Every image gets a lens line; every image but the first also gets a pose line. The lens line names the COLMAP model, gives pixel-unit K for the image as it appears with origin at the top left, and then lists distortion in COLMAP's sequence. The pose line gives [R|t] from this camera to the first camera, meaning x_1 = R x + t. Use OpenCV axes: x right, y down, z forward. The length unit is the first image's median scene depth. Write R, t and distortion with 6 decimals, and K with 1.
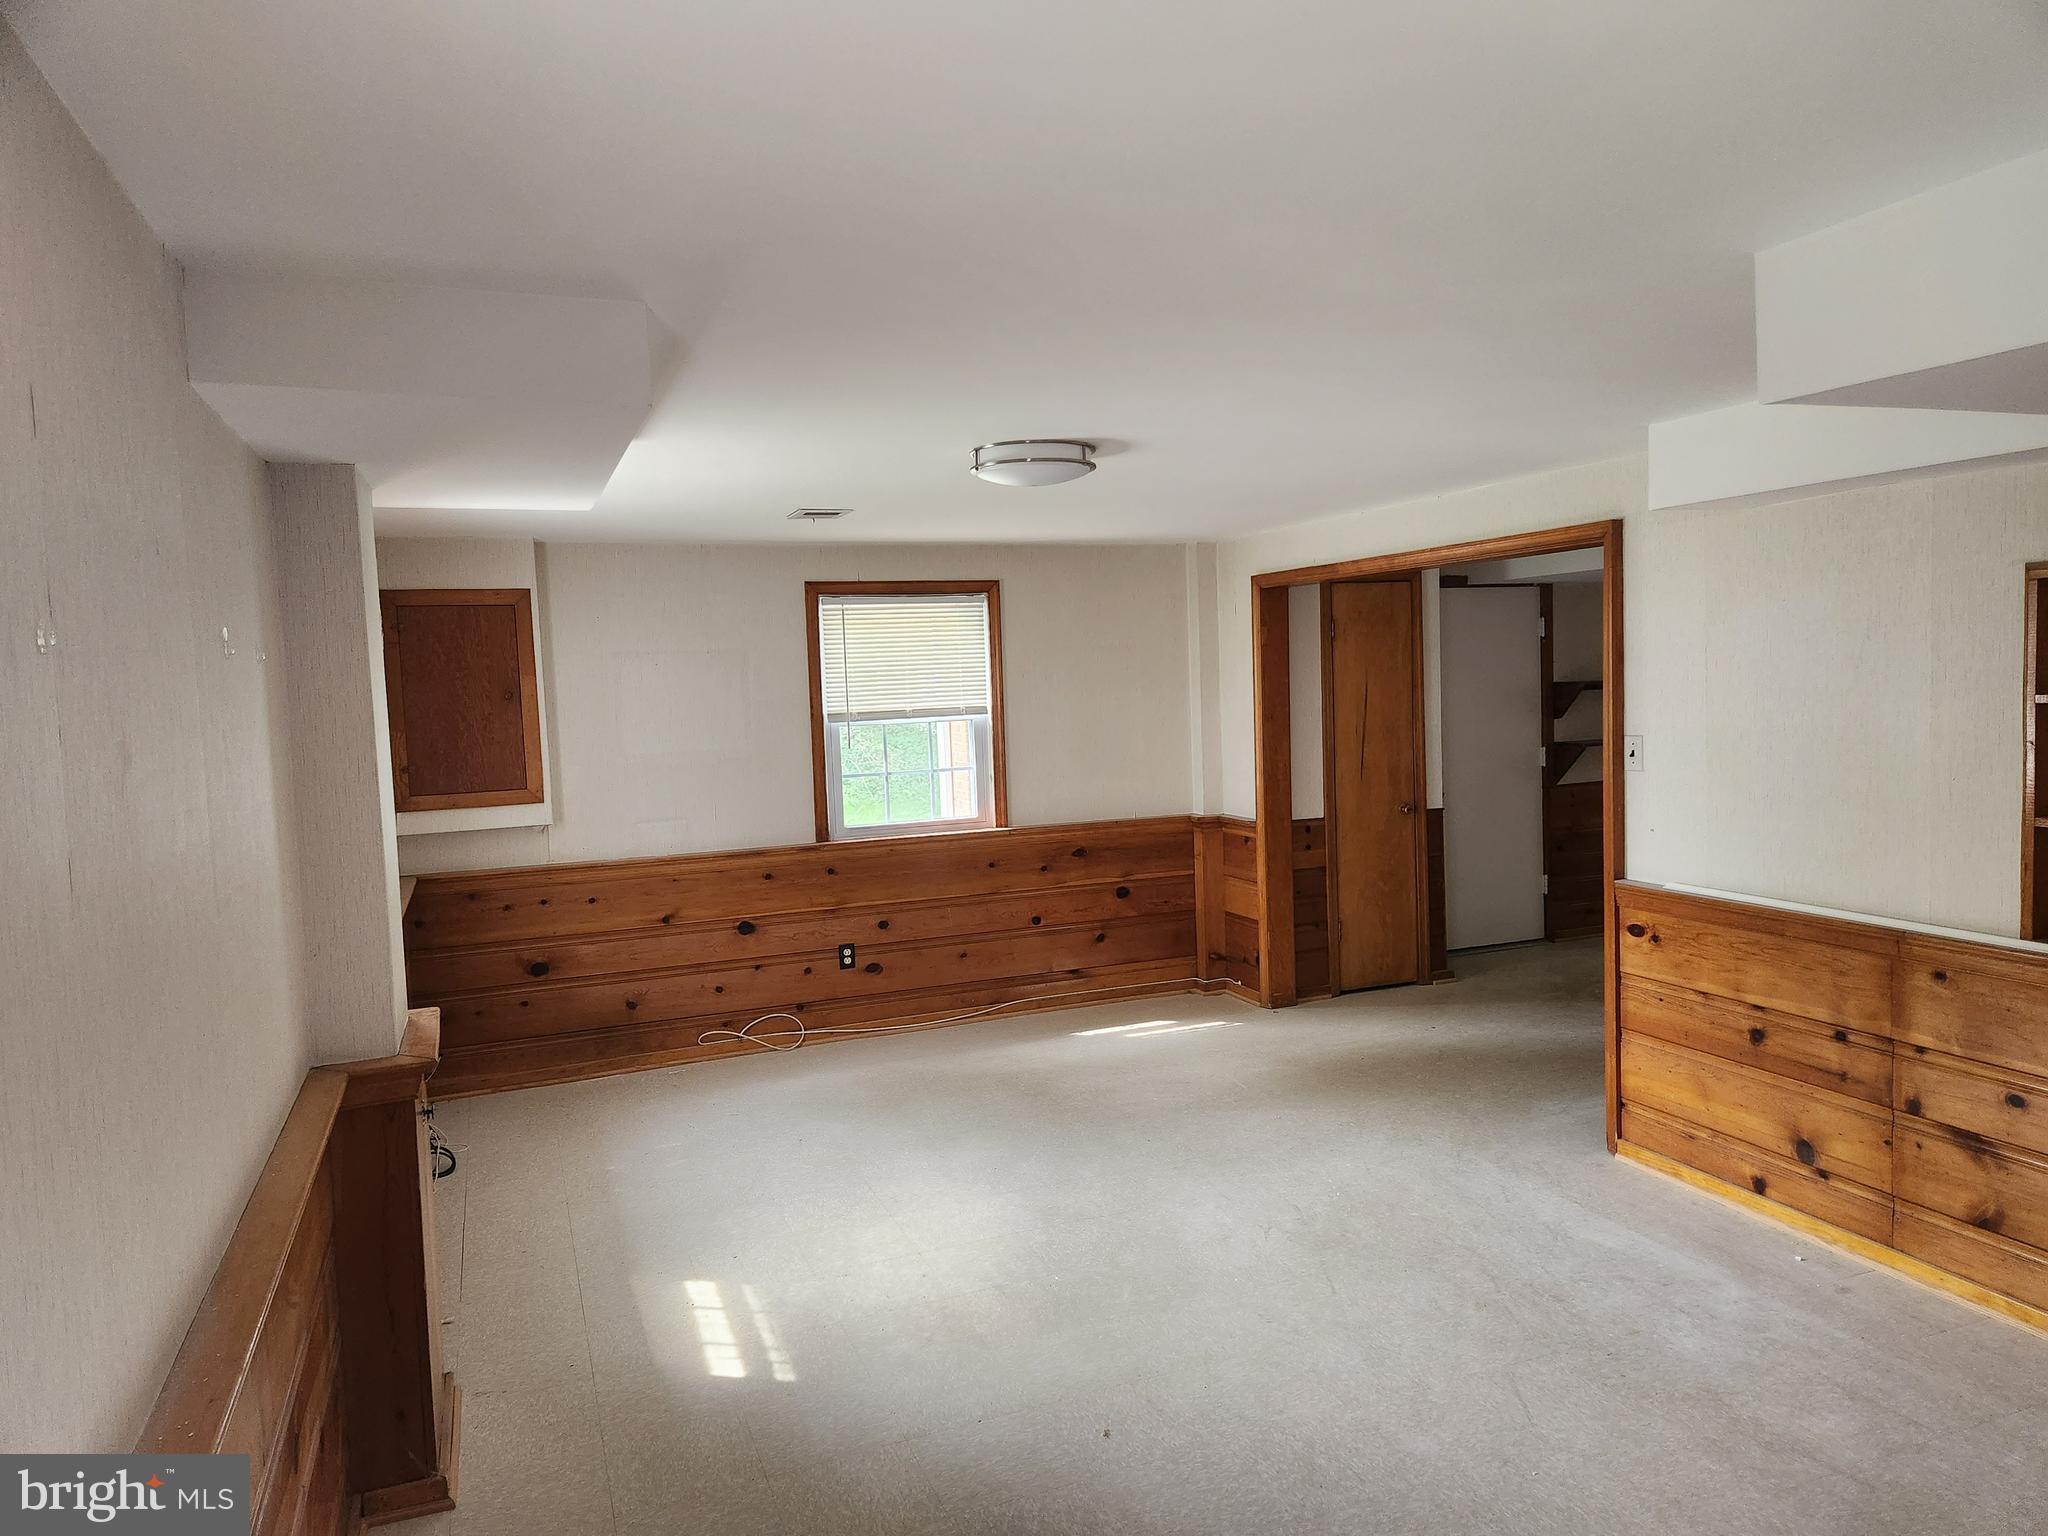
lens RADIAL K [[1324.3, 0, 998.0], [0, 1324.3, 742.9], [0, 0, 1]] dist [0.041254, -0.003089]
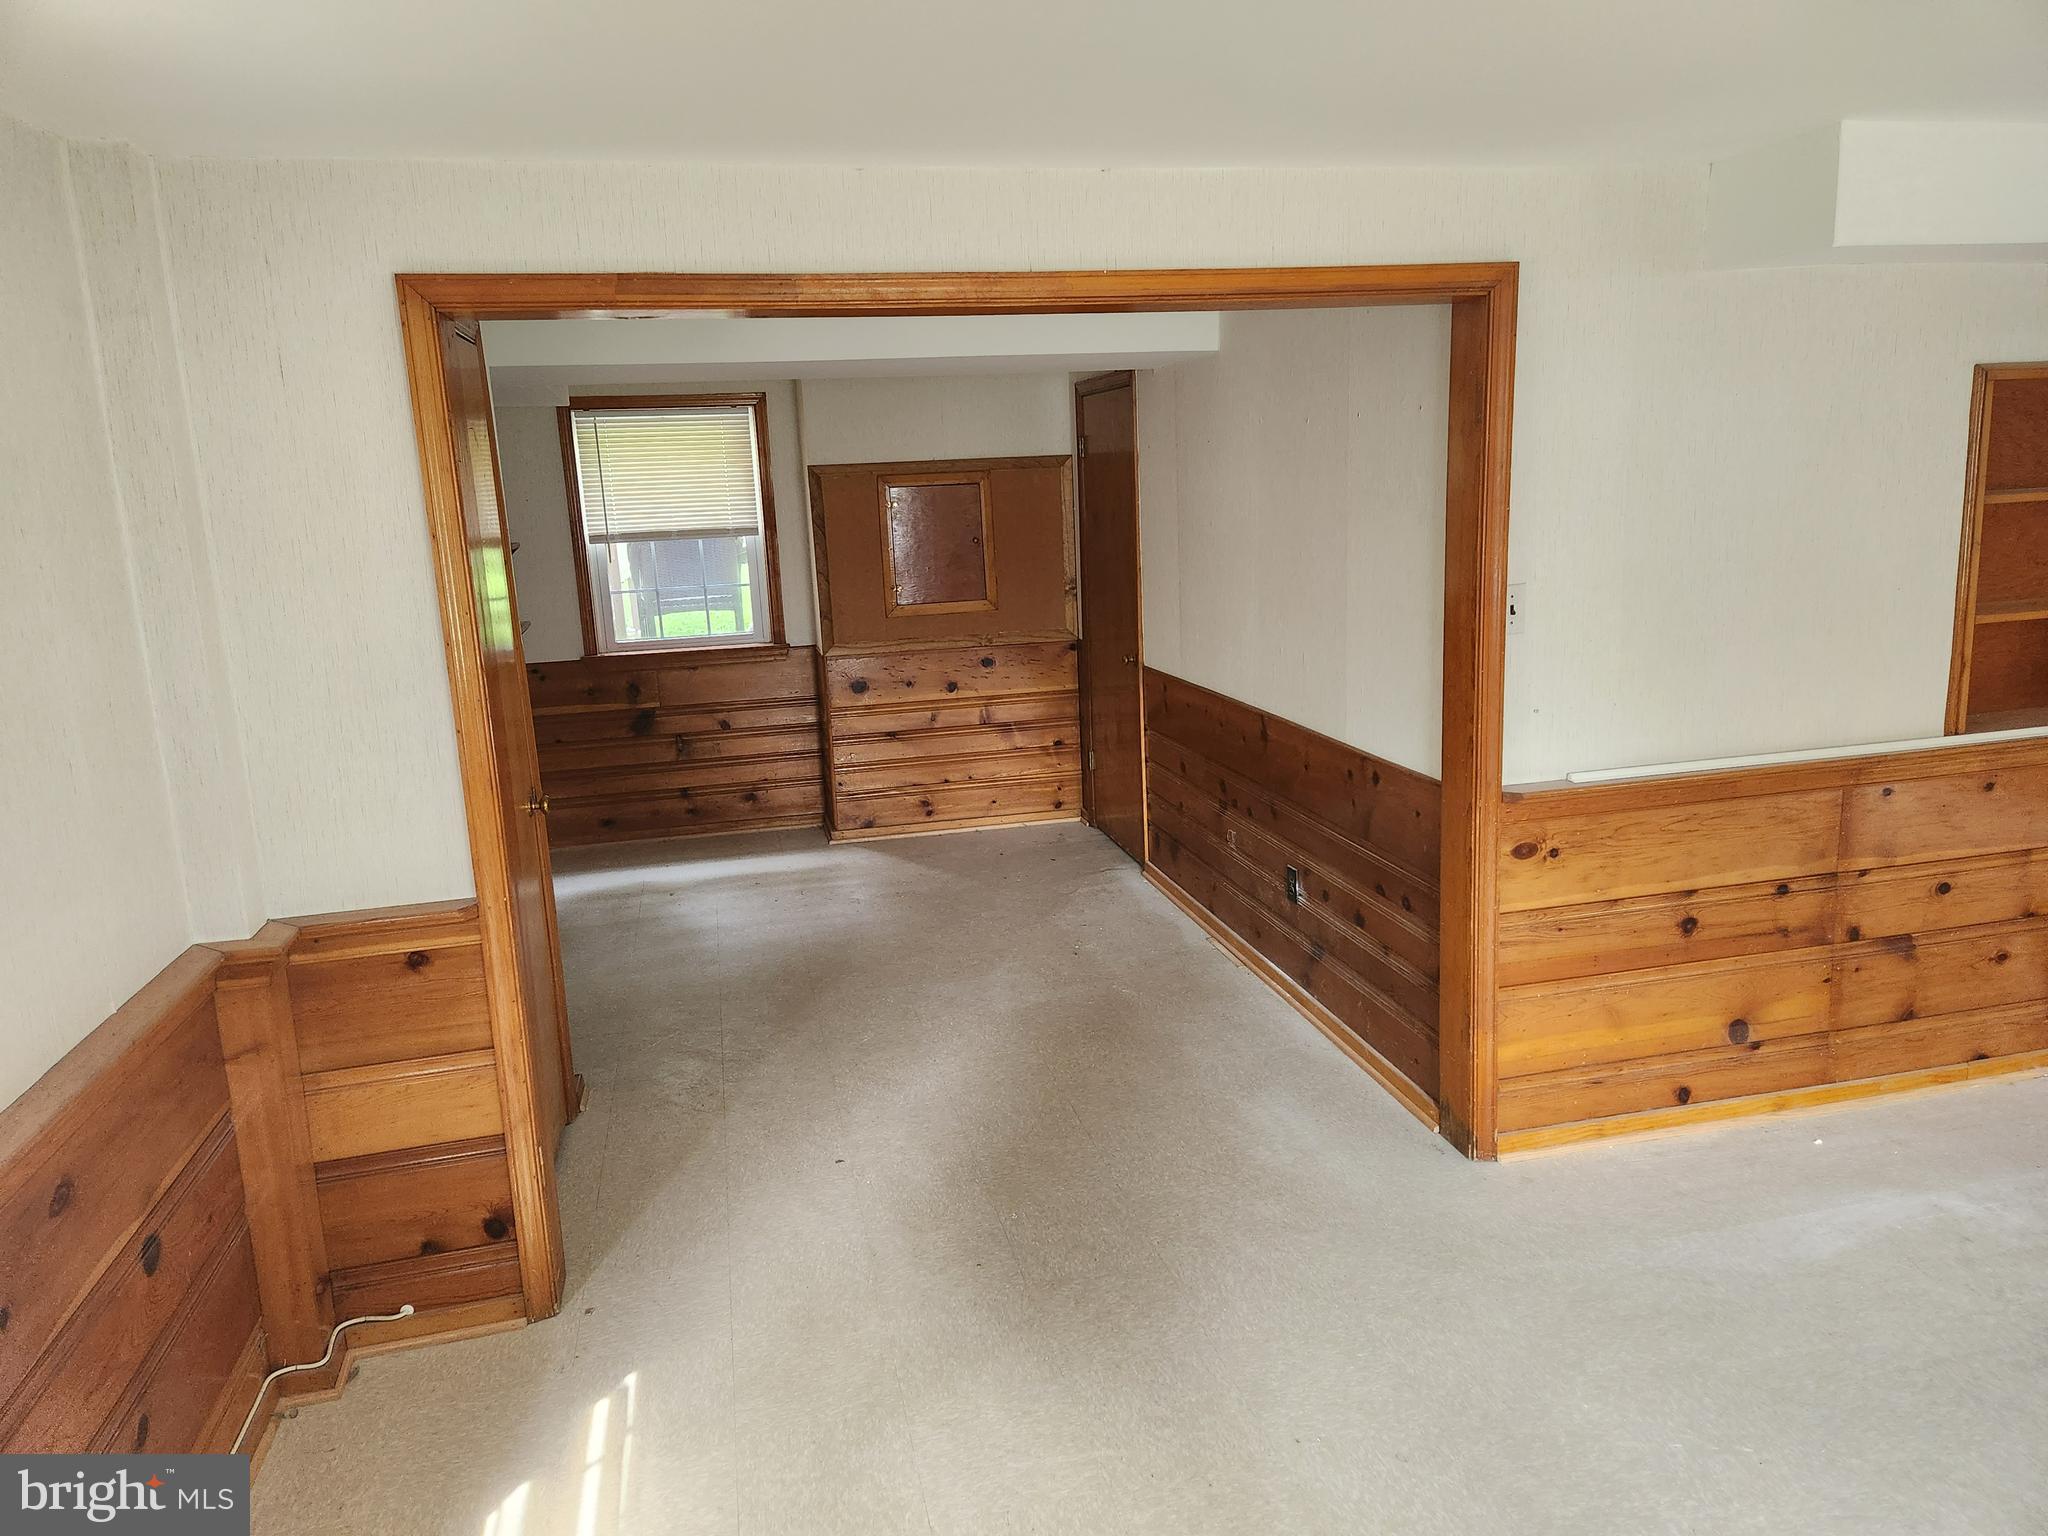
lens RADIAL K [[1324.3, 0, 998.0], [0, 1324.3, 742.9], [0, 0, 1]] dist [0.041254, -0.003089]
pose [[0.131731, -0.146718, 0.980368, -0.293734], [0.095325, 0.986278, 0.134794, -0.048543], [-0.986692, 0.075697, 0.143909, 1.280779]]
